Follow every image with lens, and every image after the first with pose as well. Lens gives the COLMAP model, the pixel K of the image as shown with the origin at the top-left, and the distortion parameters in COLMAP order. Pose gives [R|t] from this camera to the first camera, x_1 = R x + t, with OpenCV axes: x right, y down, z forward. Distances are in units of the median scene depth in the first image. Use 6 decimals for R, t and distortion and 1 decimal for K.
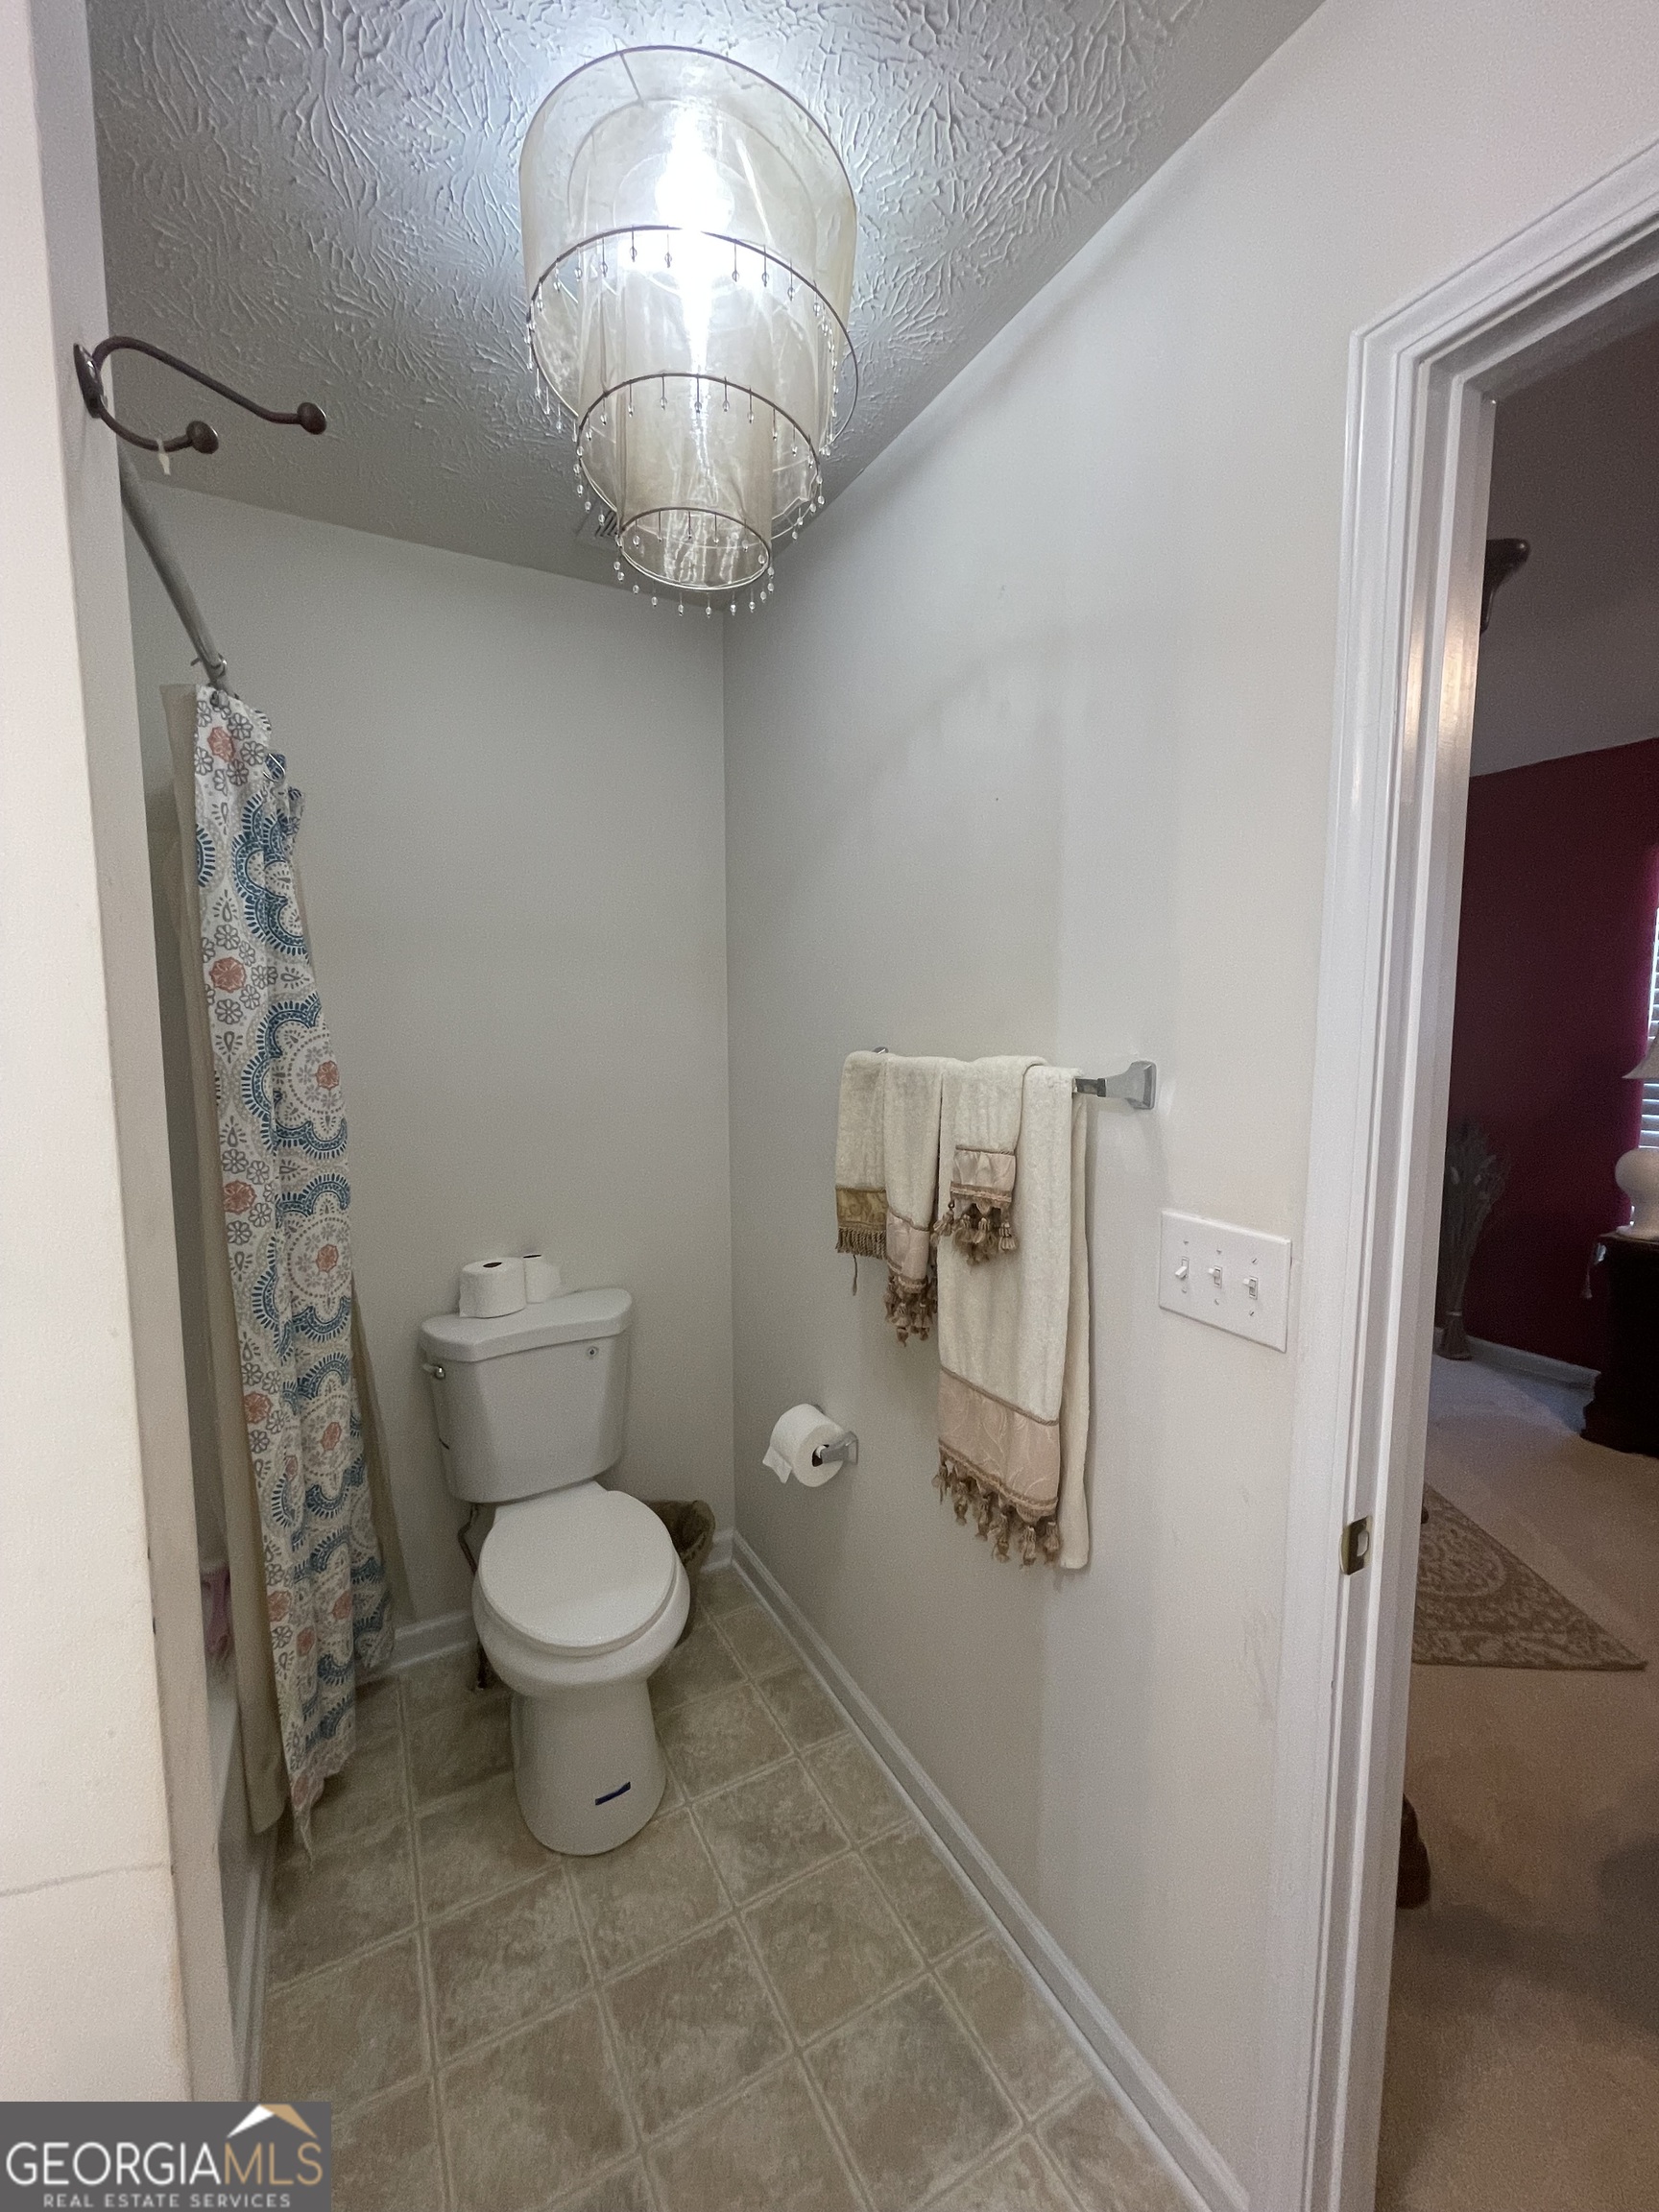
lens RADIAL K [[890.1, 0, 824.3], [0, 890.1, 1107.7], [0, 0, 1]] dist [0.000622, -0.000422]
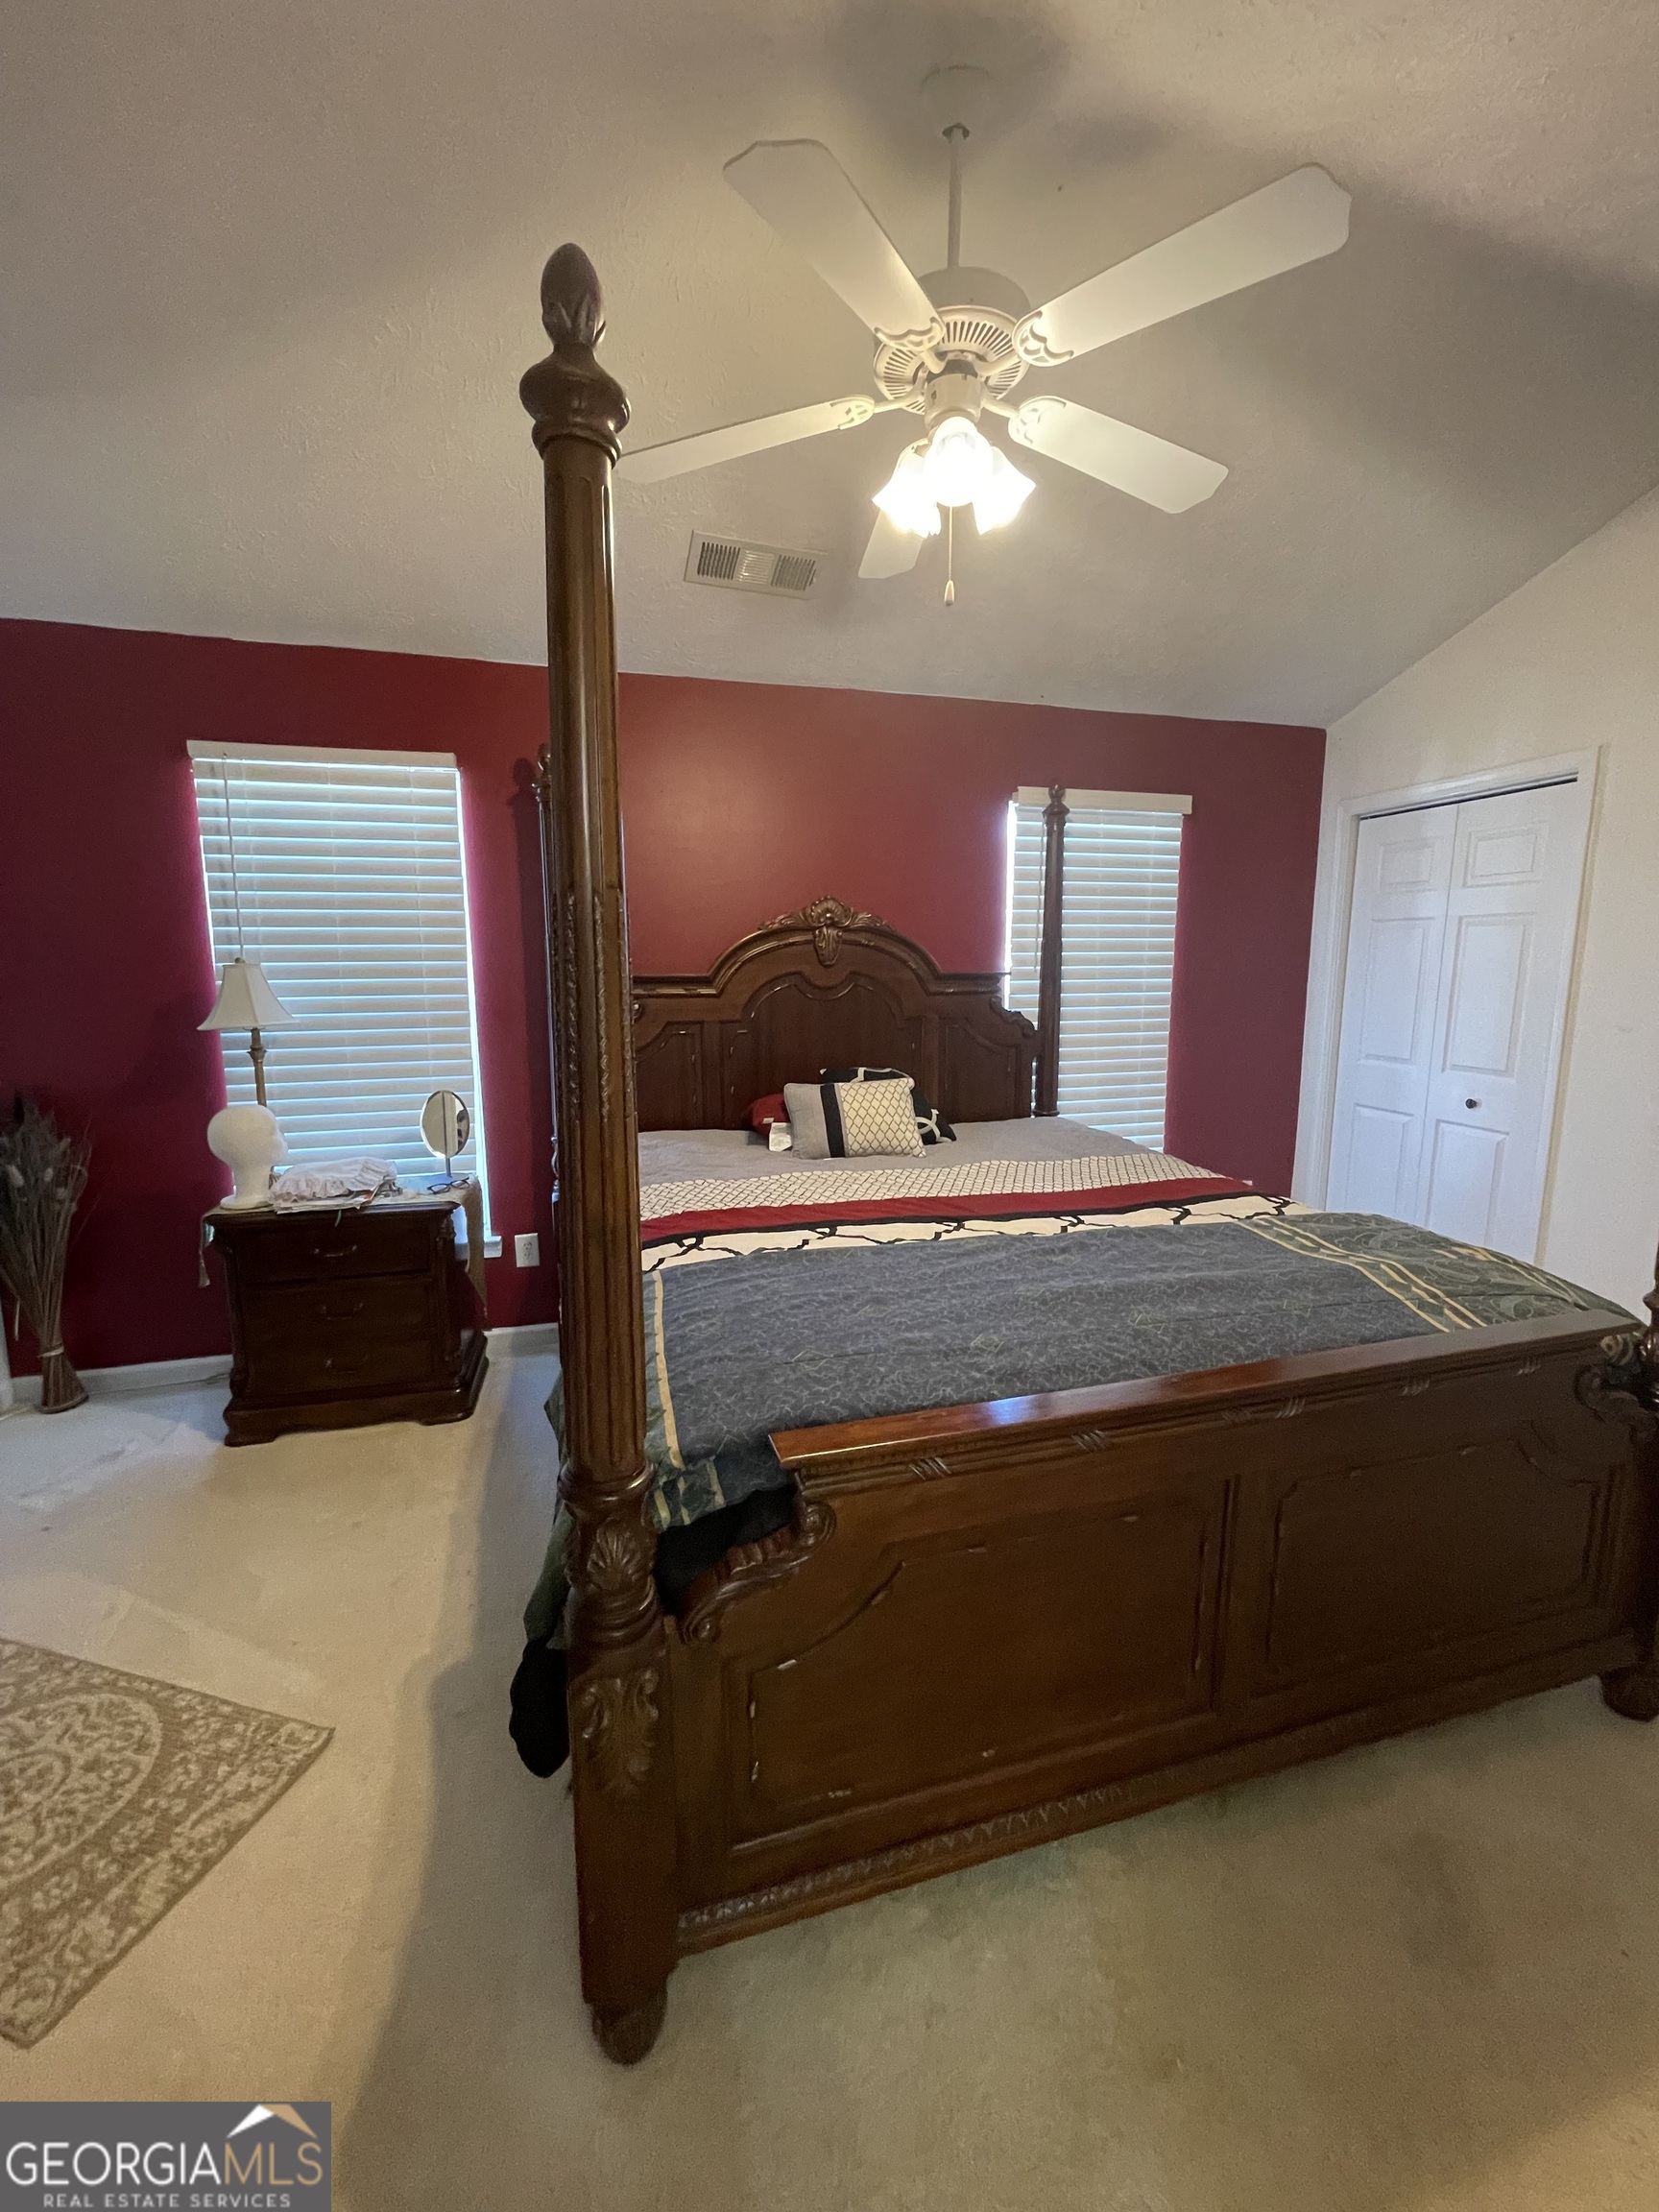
lens RADIAL K [[890.1, 0, 824.3], [0, 890.1, 1099.7], [0, 0, 1]] dist [0.000622, -0.000422]
pose [[0.240021, -0.148080, 0.959407, 0.204259], [0.091703, 0.987337, 0.129449, -0.024391], [-0.966427, 0.056911, 0.250561, 0.196144]]
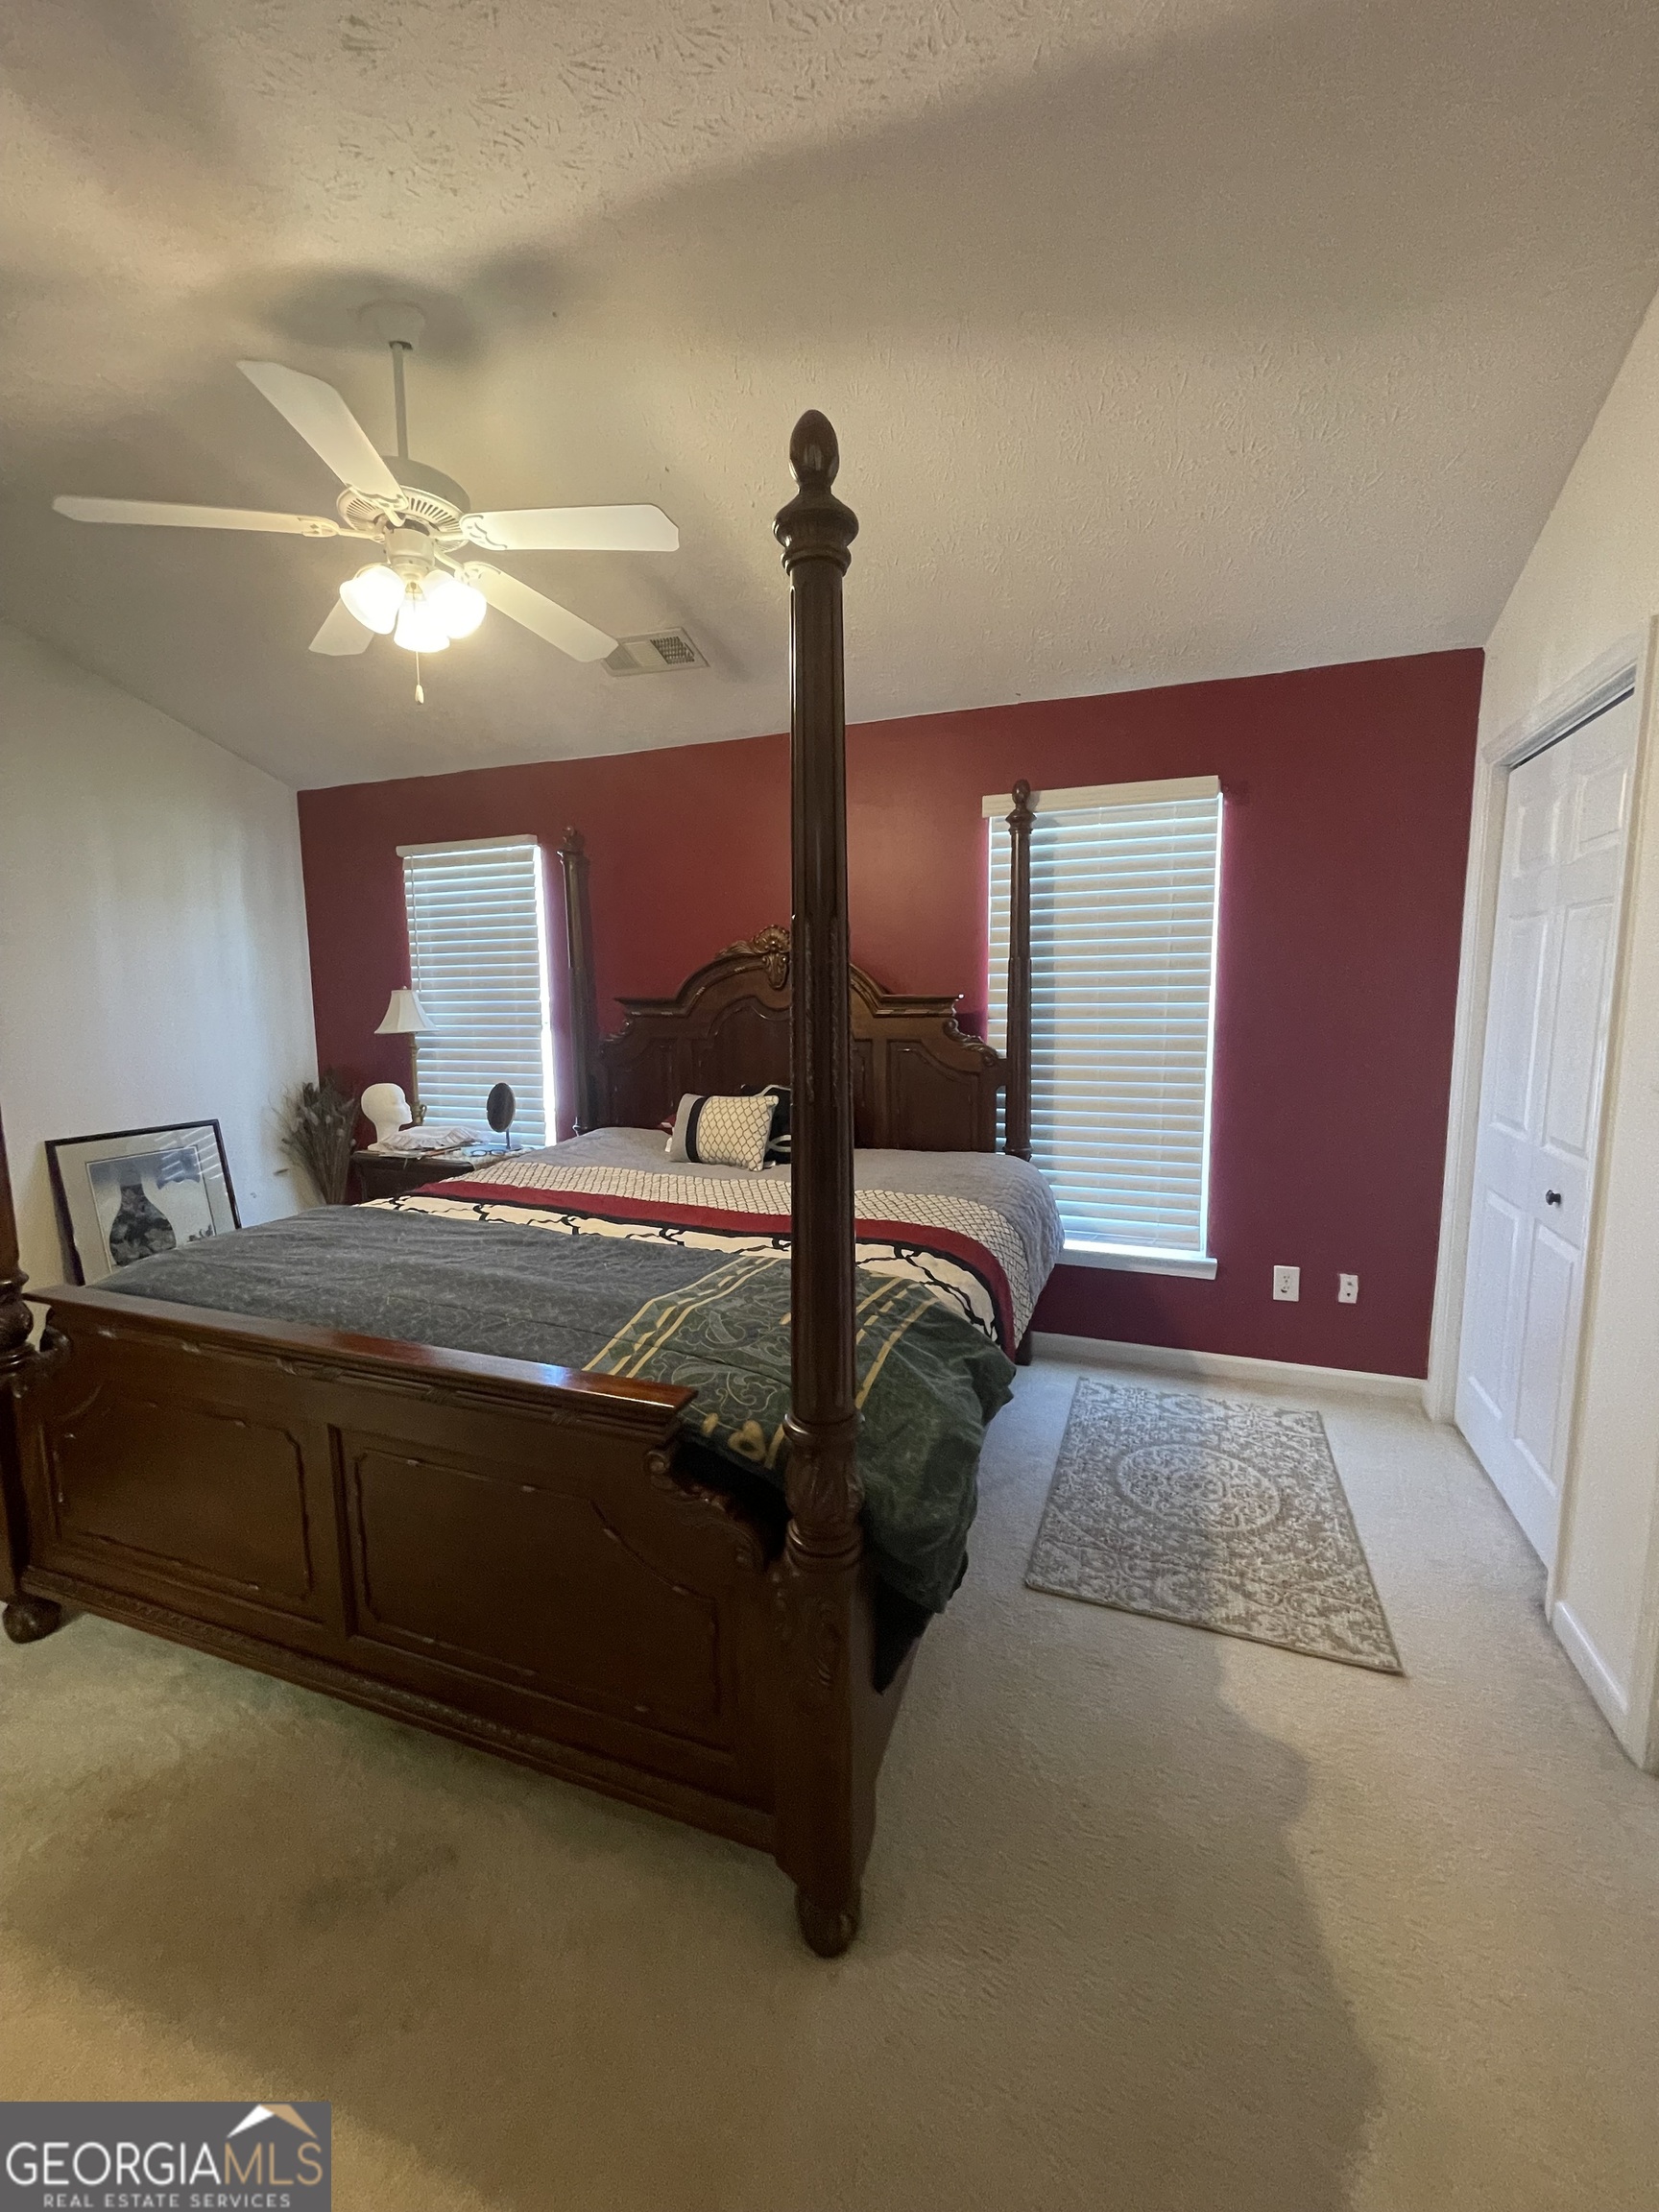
lens RADIAL K [[890.1, 0, 824.1], [0, 890.1, 1101.3], [0, 0, 1]] dist [0.000622, -0.000422]
pose [[0.770183, -0.089052, 0.631575, 0.610181], [0.069612, 0.996026, 0.055550, 0.047683], [-0.634012, 0.001181, 0.773322, -0.558103]]
